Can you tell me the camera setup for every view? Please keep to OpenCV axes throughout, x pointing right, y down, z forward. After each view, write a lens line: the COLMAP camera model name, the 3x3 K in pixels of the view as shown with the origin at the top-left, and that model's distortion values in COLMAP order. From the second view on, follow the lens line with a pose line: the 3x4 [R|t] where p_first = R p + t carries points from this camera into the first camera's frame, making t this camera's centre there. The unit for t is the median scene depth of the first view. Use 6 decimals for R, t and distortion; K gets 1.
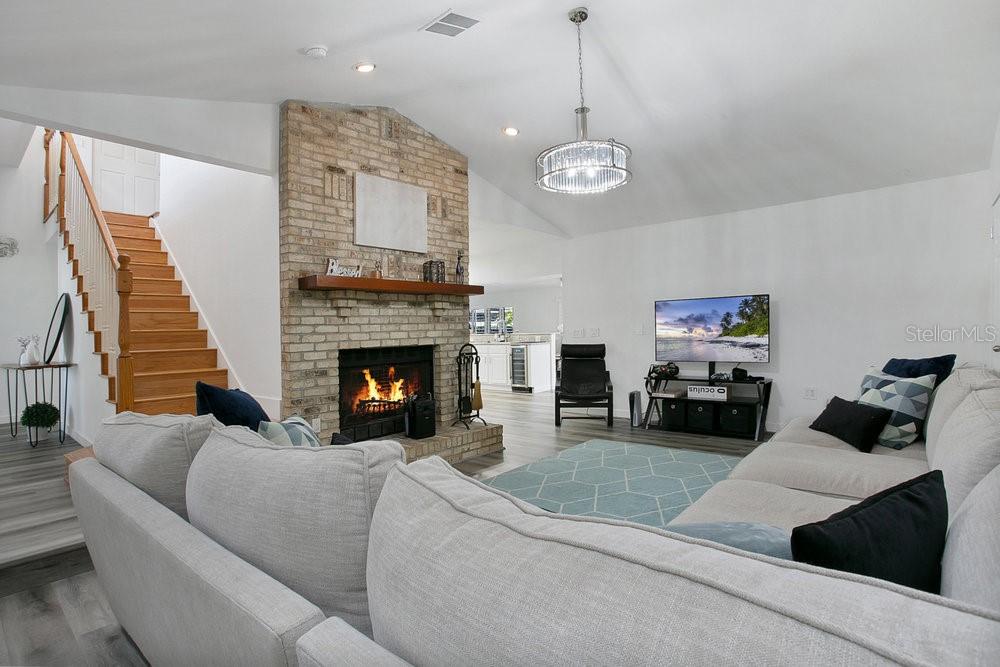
lens RADIAL K [[500.7, 0, 500.0], [0, 500.7, 333.5], [0, 0, 1]] dist [-0.037804, 0.000439]
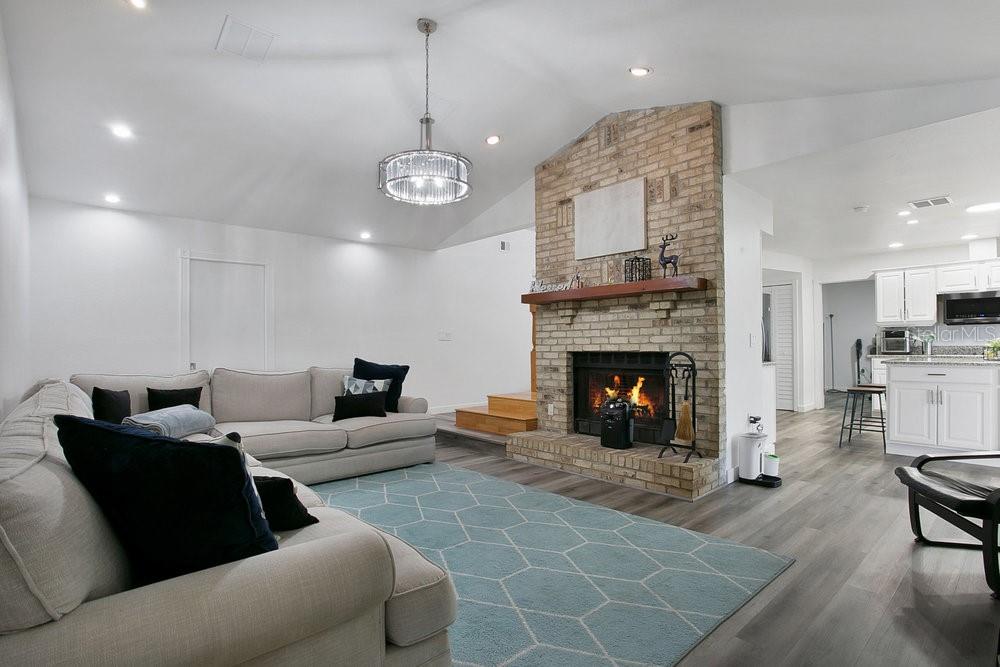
lens RADIAL K [[512.7, 0, 498.6], [0, 512.7, 346.7], [0, 0, 1]] dist [-0.058815, 0.021615]
pose [[-0.132631, 0.031607, -0.990661, 0.847090], [0.007887, 0.999493, 0.030833, -0.017078], [0.991134, -0.003724, -0.132813, 0.920556]]
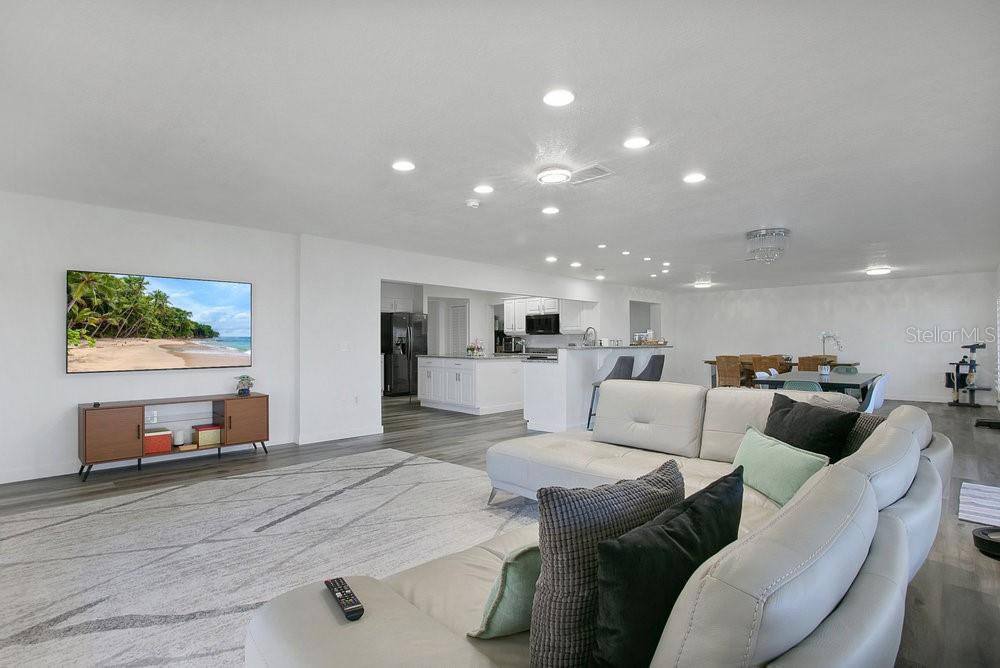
lens RADIAL K [[500.7, 0, 500.0], [0, 500.7, 334.0], [0, 0, 1]] dist [-0.037804, 0.000439]
pose [[-0.059985, 0.004327, -0.998190, 1.670739], [0.003039, 0.999987, 0.004152, -0.039992], [0.998195, -0.002784, -0.059997, 2.083273]]
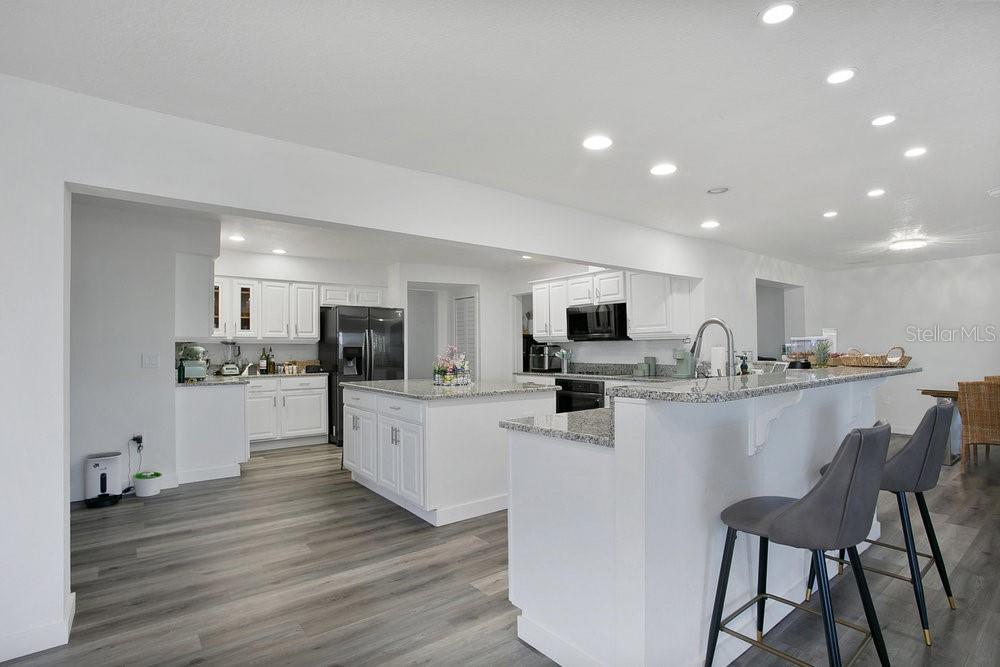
lens RADIAL K [[500.7, 0, 500.0], [0, 500.7, 333.5], [0, 0, 1]] dist [-0.037804, 0.000439]
pose [[-0.197062, -0.007174, -0.980365, 0.611710], [0.007350, 0.999934, -0.008795, -0.036506], [0.980364, -0.008939, -0.196996, 2.155500]]
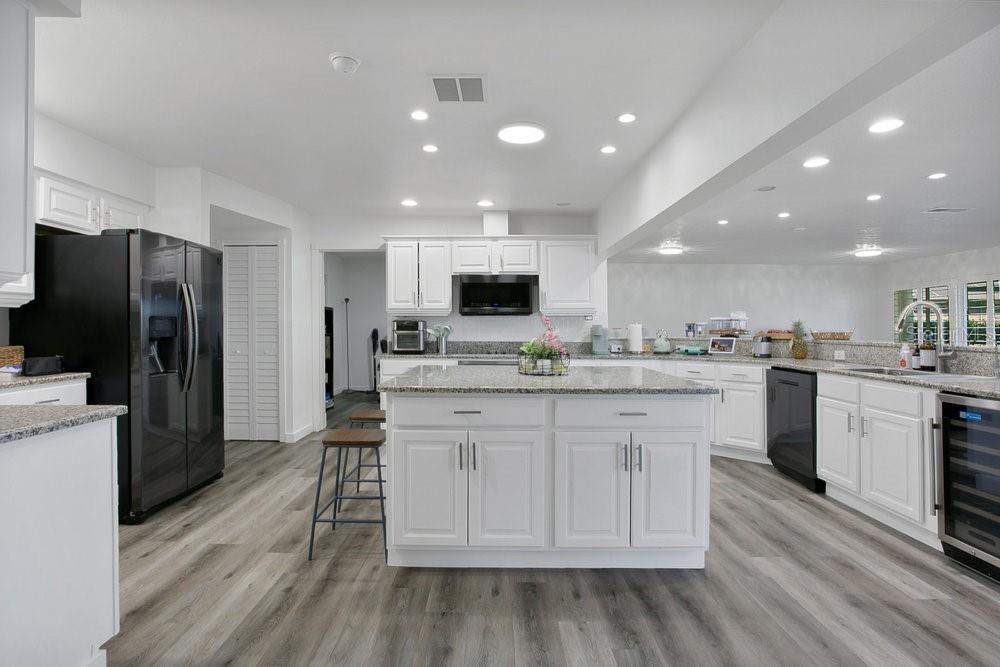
lens RADIAL K [[500.7, 0, 500.0], [0, 500.7, 333.5], [0, 0, 1]] dist [-0.037804, 0.000439]
pose [[0.651787, 0.037832, -0.757458, 0.130769], [-0.021321, 0.999274, 0.031562, -0.022071], [0.758102, -0.004422, 0.652121, 1.365188]]
